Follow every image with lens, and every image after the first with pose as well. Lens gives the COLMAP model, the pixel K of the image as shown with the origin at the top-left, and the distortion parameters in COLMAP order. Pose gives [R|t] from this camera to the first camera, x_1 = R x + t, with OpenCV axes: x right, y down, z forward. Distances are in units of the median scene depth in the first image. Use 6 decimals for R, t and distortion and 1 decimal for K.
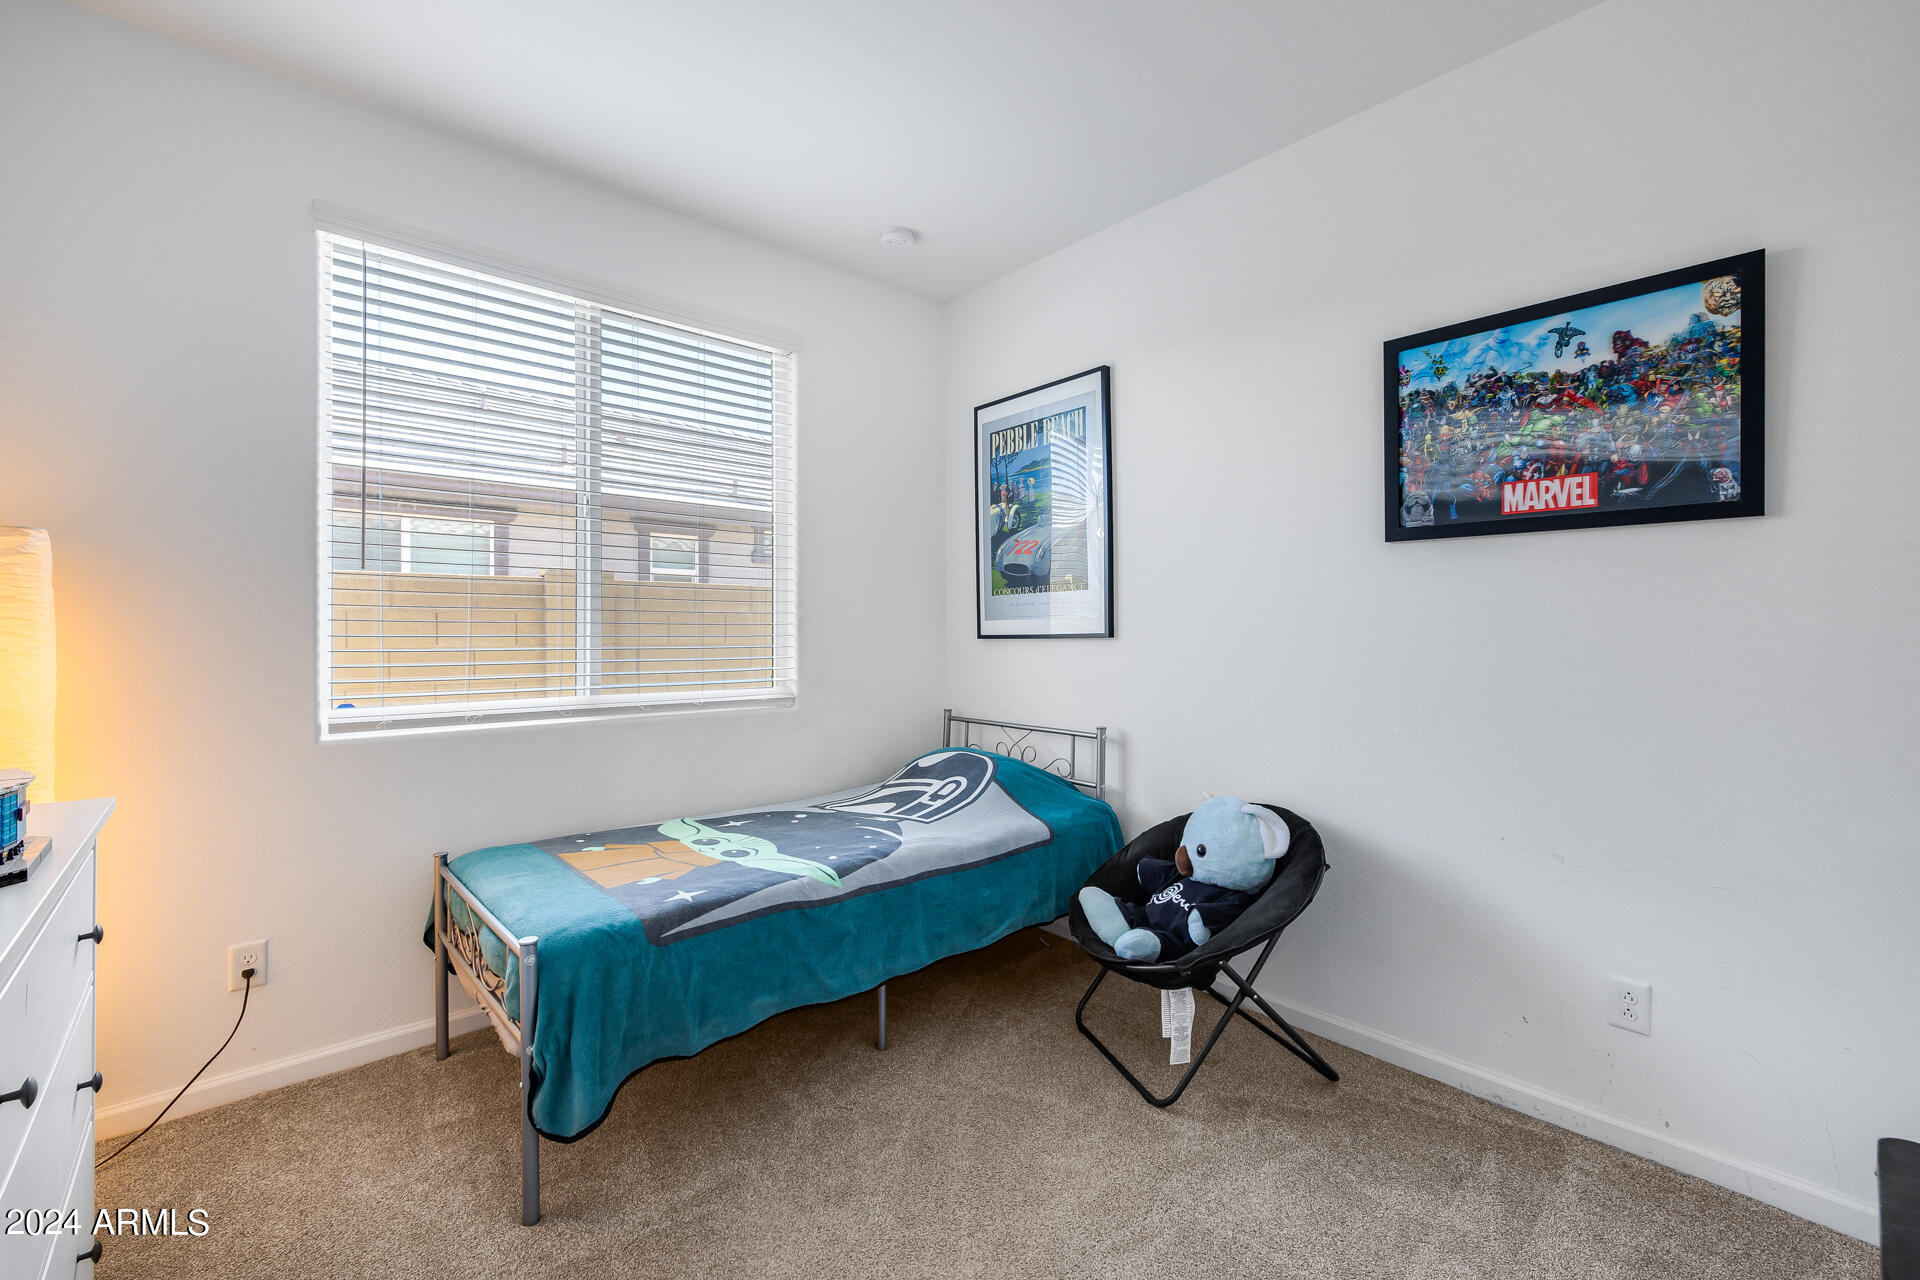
lens RADIAL K [[809.8, 0, 961.9], [0, 809.8, 630.1], [0, 0, 1]] dist [-0.003008, 0.000324]
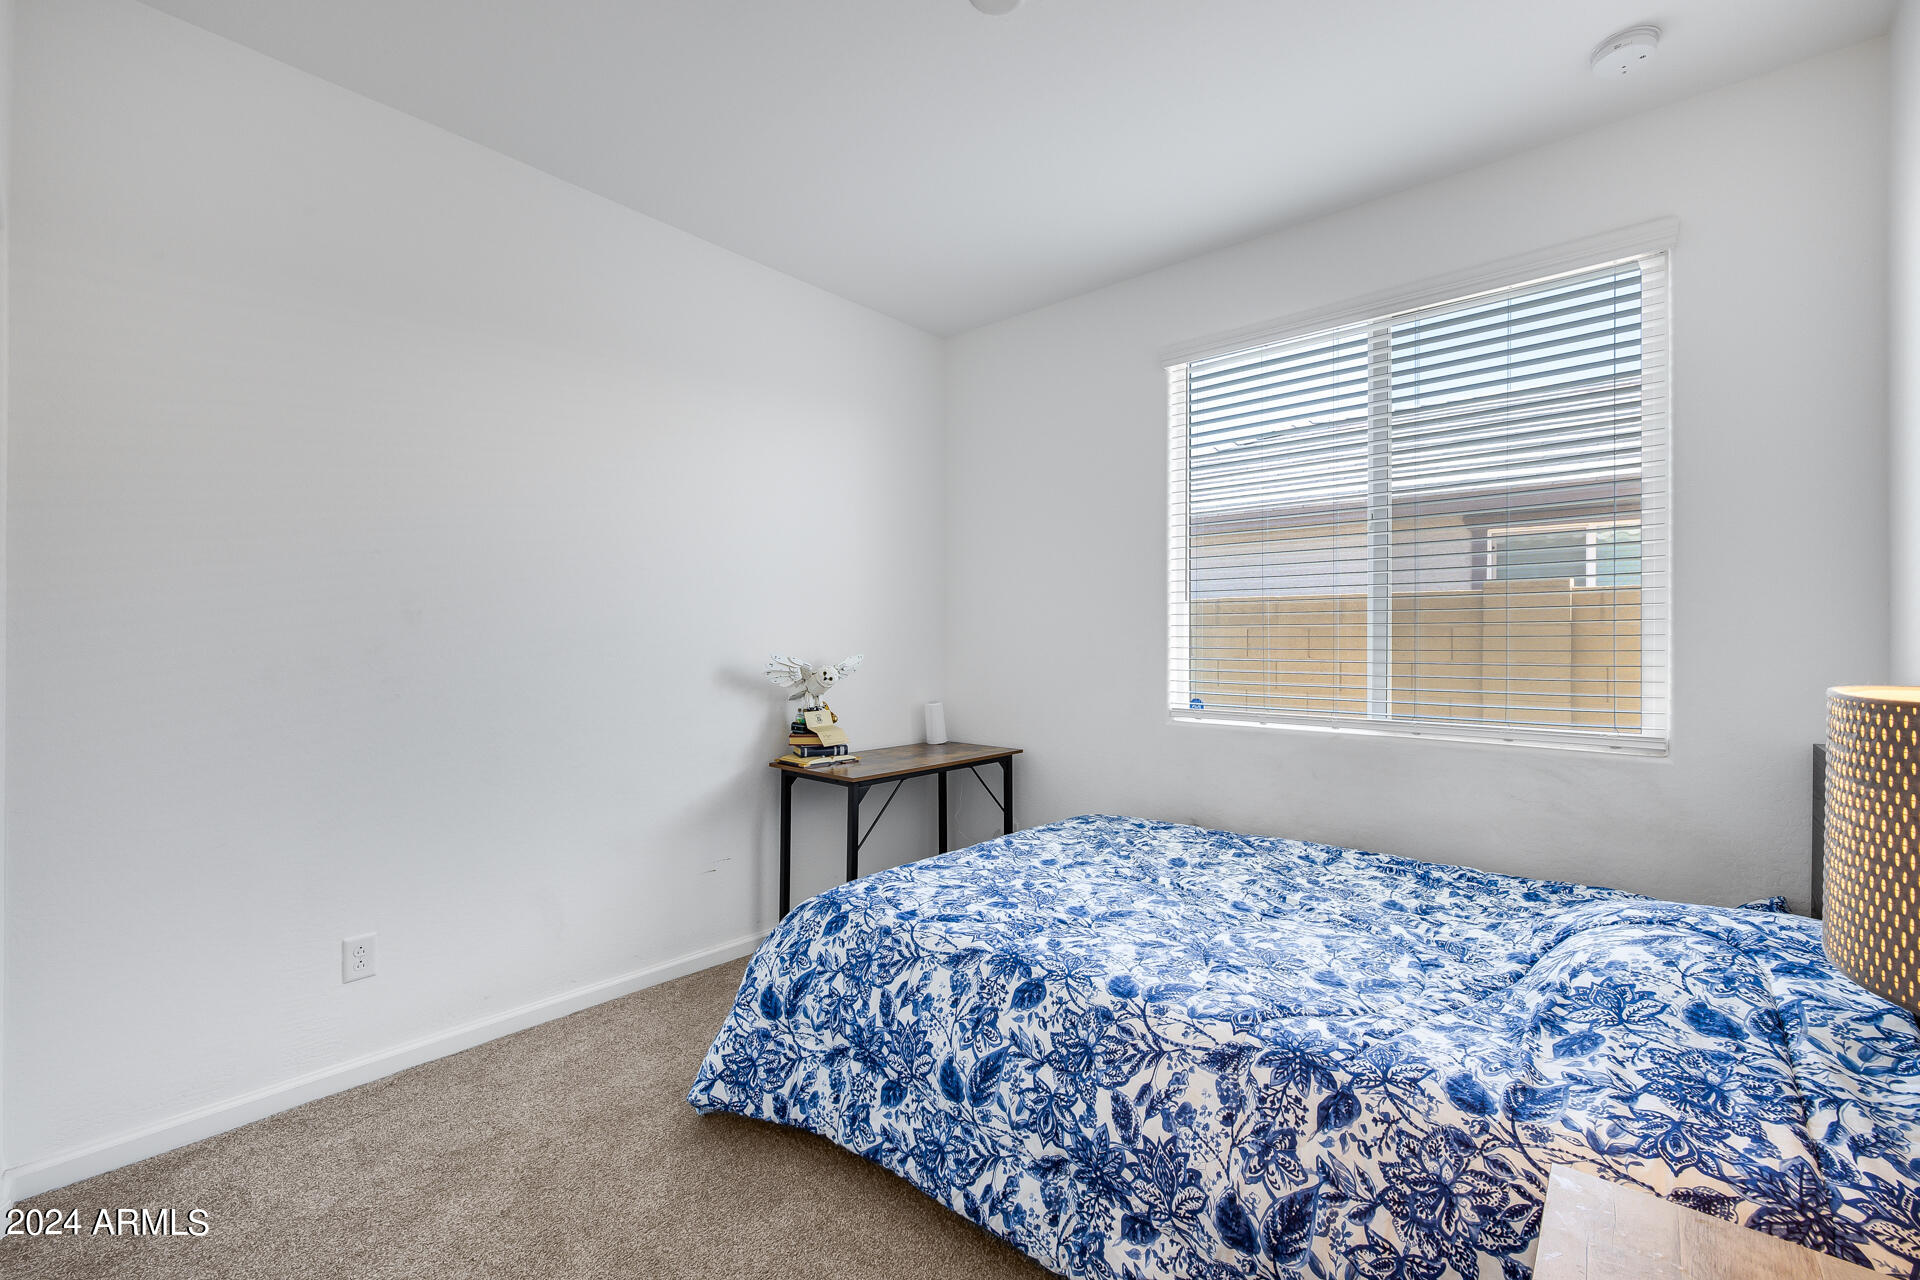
lens RADIAL K [[809.8, 0, 961.9], [0, 809.8, 630.1], [0, 0, 1]] dist [-0.003008, 0.000324]
pose [[0.126387, -0.016619, -0.991842, 0.420831], [-0.005803, 0.999830, -0.017493, 0.003512], [0.991964, 0.007967, 0.126269, 0.324026]]
